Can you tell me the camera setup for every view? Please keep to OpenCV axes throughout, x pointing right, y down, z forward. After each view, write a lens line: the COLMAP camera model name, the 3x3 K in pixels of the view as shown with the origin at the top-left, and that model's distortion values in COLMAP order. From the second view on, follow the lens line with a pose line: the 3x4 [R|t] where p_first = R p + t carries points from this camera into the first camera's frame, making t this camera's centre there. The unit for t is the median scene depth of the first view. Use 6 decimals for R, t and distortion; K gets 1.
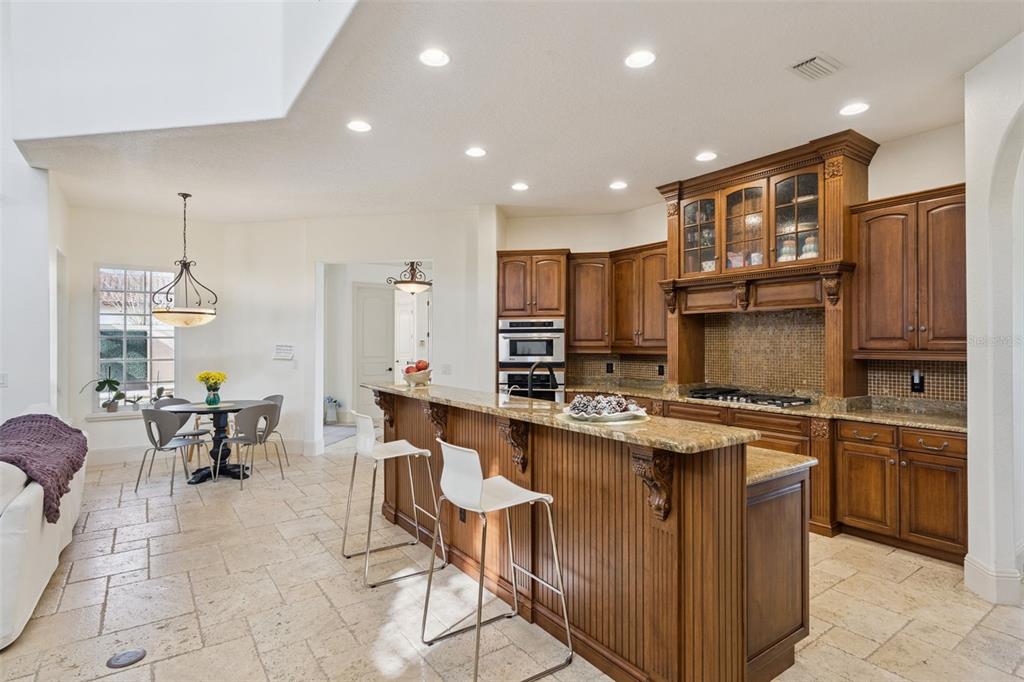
lens RADIAL K [[522.3, 0, 510.8], [0, 522.3, 338.8], [0, 0, 1]] dist [0.004466, -0.000297]
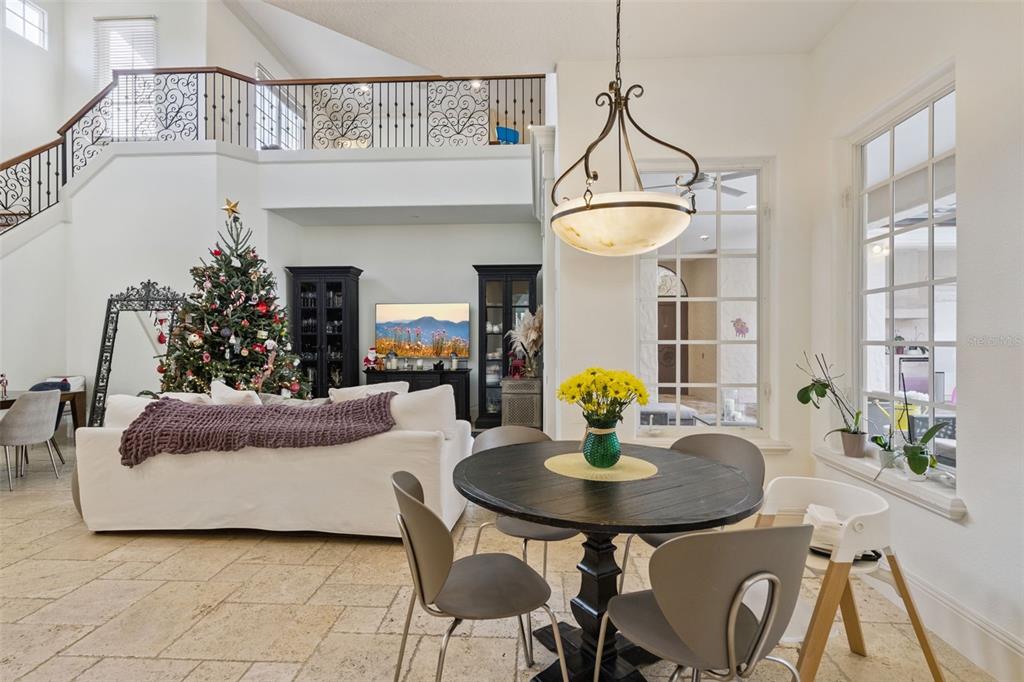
lens RADIAL K [[498.6, 0, 511.5], [0, 498.6, 338.3], [0, 0, 1]] dist [0.006367, 0.001284]
pose [[-0.623355, 0.005195, -0.781921, -0.482800], [0.006614, 0.999977, 0.001371, 0.066918], [0.781911, -0.004317, -0.623375, 2.105998]]
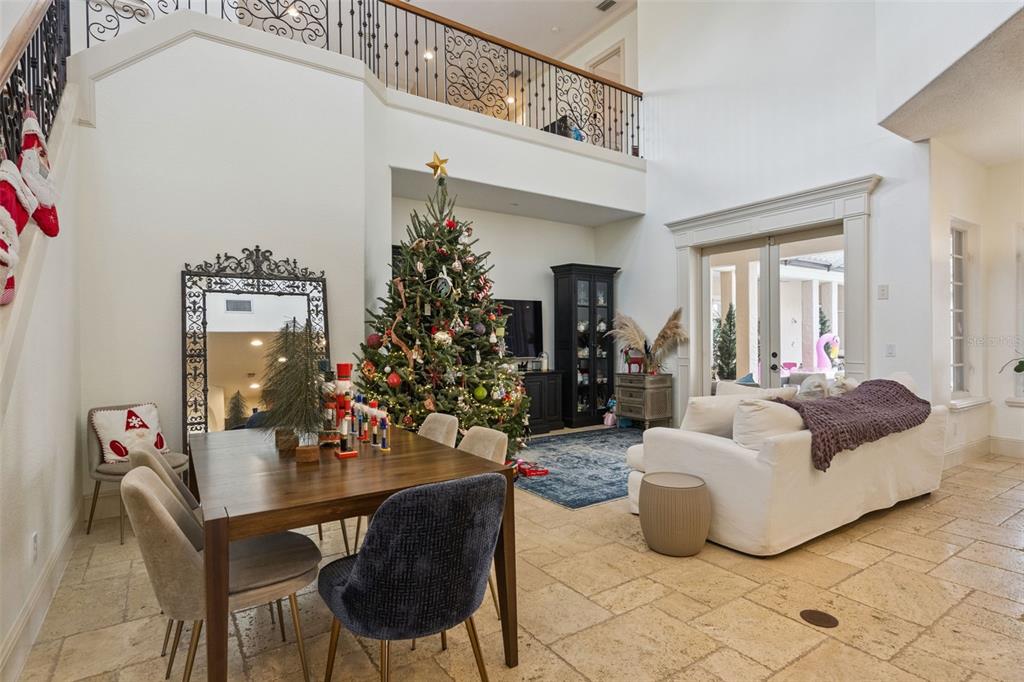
lens RADIAL K [[522.3, 0, 510.1], [0, 522.3, 339.1], [0, 0, 1]] dist [0.004466, -0.000297]
pose [[-0.021870, 0.002395, -0.999758, 0.186243], [0.010651, 0.999941, 0.002162, 0.067308], [0.999704, -0.010601, -0.021895, 0.353005]]
